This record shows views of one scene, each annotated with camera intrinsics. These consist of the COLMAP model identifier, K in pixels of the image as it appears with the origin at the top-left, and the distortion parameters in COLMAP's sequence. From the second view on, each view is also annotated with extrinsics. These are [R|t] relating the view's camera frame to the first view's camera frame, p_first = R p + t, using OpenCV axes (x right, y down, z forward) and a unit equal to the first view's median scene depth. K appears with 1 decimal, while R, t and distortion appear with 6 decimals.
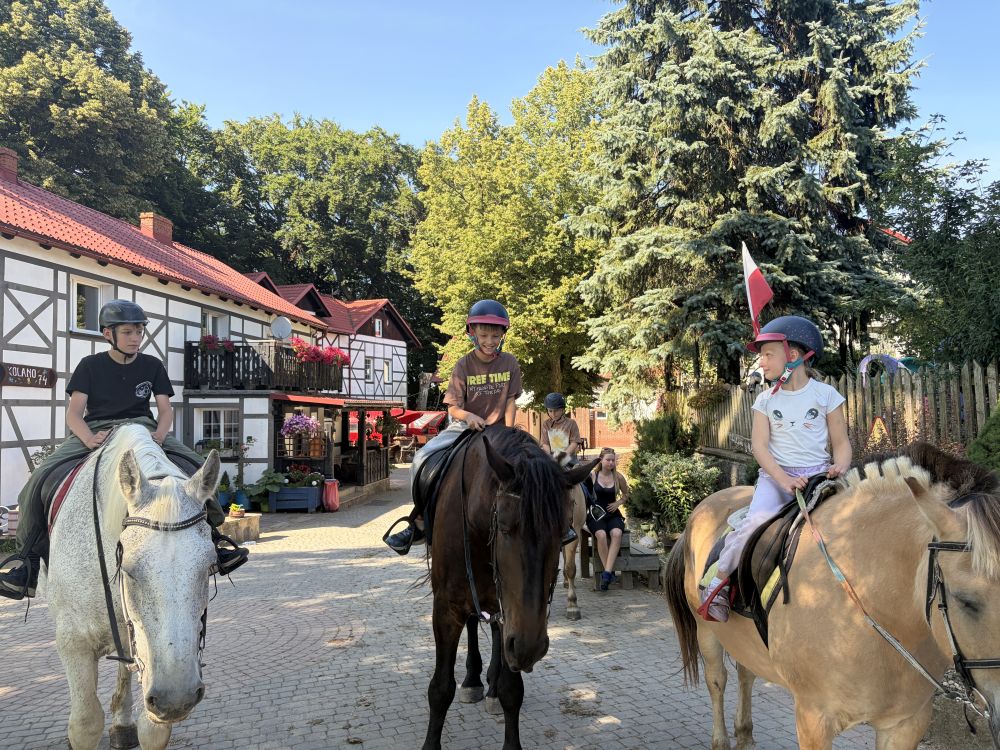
lens RADIAL K [[748.7, 0, 507.3], [0, 748.7, 380.3], [0, 0, 1]] dist [0.053963, -0.057682]
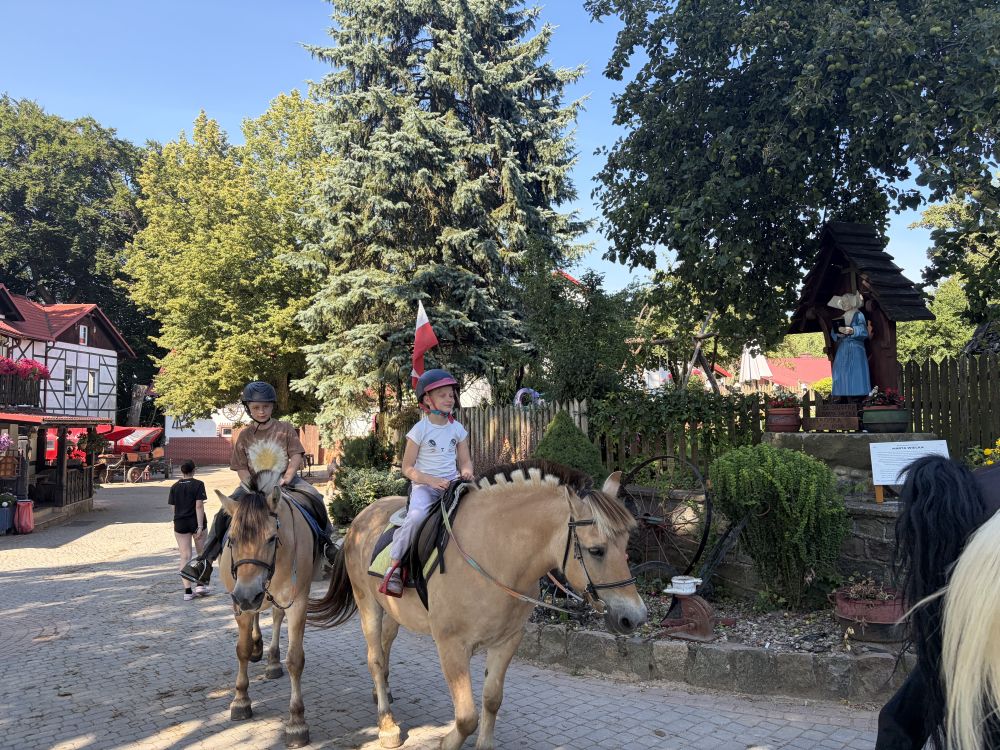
lens RADIAL K [[748.7, 0, 502.8], [0, 748.7, 380.4], [0, 0, 1]] dist [0.053963, -0.057682]
pose [[0.942705, 0.028151, 0.332437, 0.013539], [-0.021332, 0.999481, -0.024144, -0.009838], [-0.332944, 0.015669, 0.942816, -0.113989]]
